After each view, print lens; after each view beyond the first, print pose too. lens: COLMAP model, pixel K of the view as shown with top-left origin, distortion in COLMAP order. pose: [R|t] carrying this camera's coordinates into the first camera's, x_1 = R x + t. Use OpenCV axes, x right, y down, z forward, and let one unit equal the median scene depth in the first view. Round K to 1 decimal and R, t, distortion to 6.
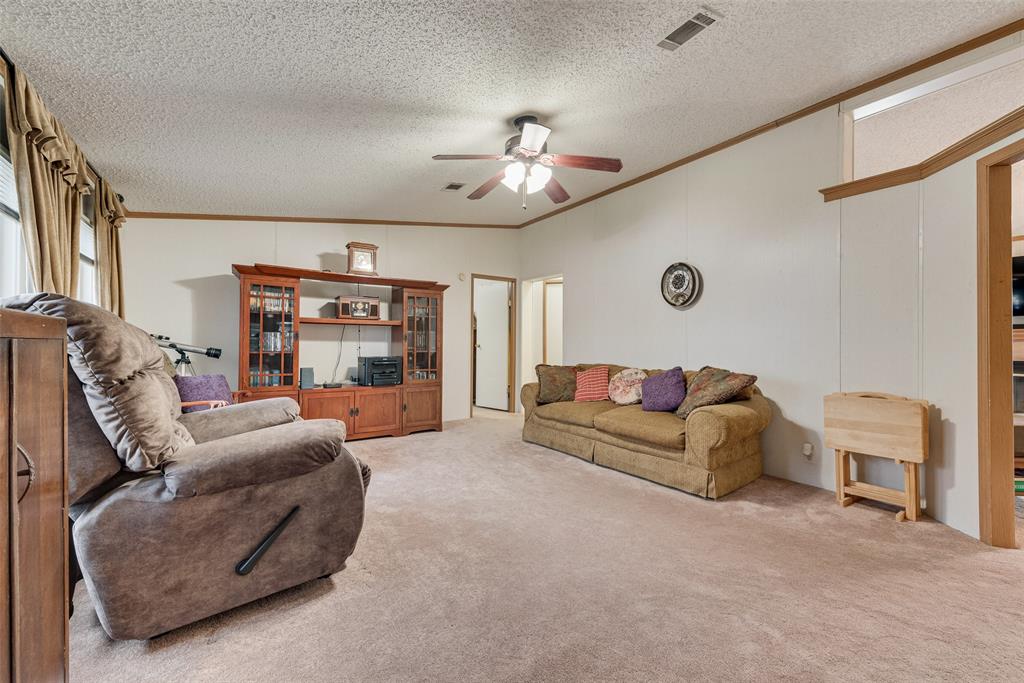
lens RADIAL K [[404.5, 0, 512.0], [0, 404.5, 341.5], [0, 0, 1]] dist [0.021548, -0.004613]
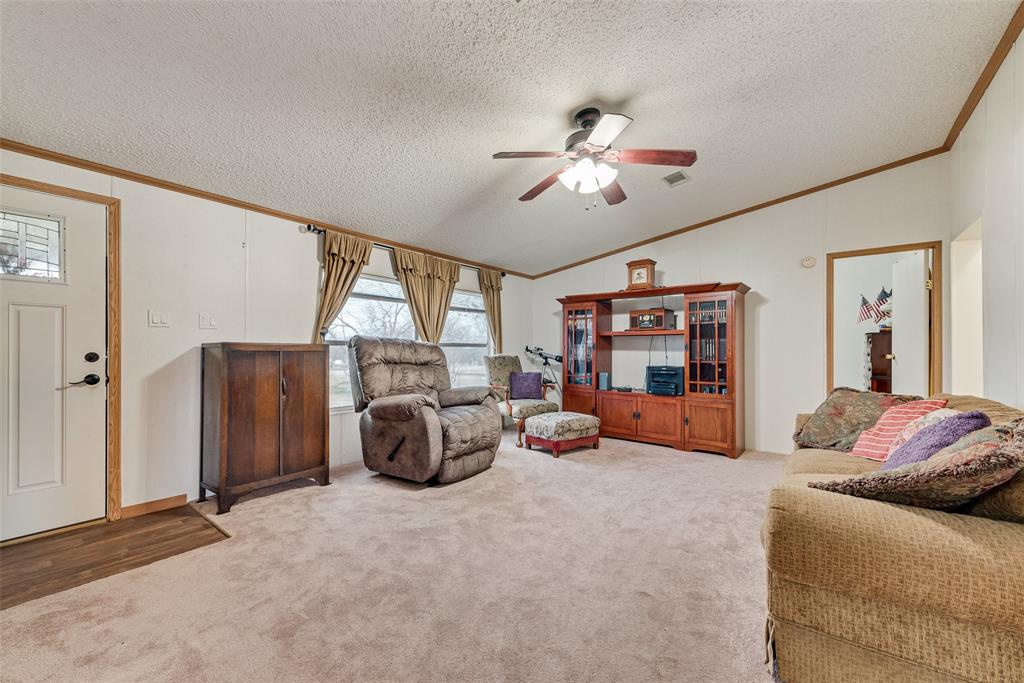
lens RADIAL K [[402.1, 0, 512.2], [0, 402.1, 350.8], [0, 0, 1]] dist [0.012814, -0.005729]
pose [[0.281839, -0.004458, -0.959451, 0.558912], [0.002230, 0.999990, -0.003991, 0.002273], [0.959459, -0.001015, 0.281846, 0.369419]]
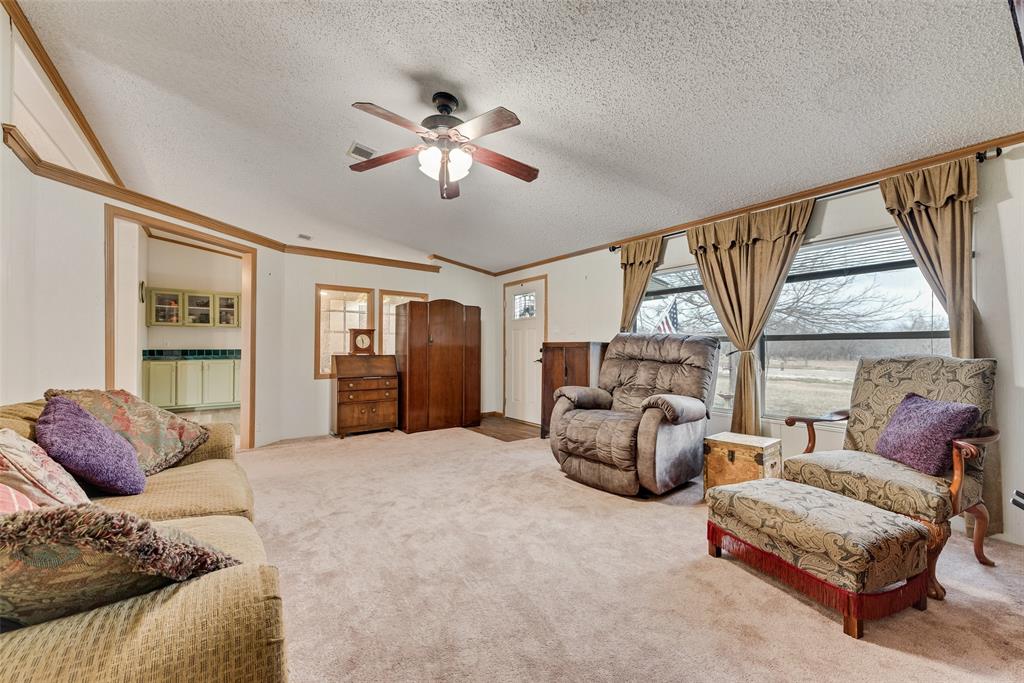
lens RADIAL K [[404.5, 0, 512.0], [0, 404.5, 341.5], [0, 0, 1]] dist [0.021548, -0.004613]
pose [[-0.999971, -0.005230, -0.005465, -0.064344], [-0.005137, 0.999844, -0.016885, 0.002887], [0.005552, -0.016856, -0.999843, 1.213476]]
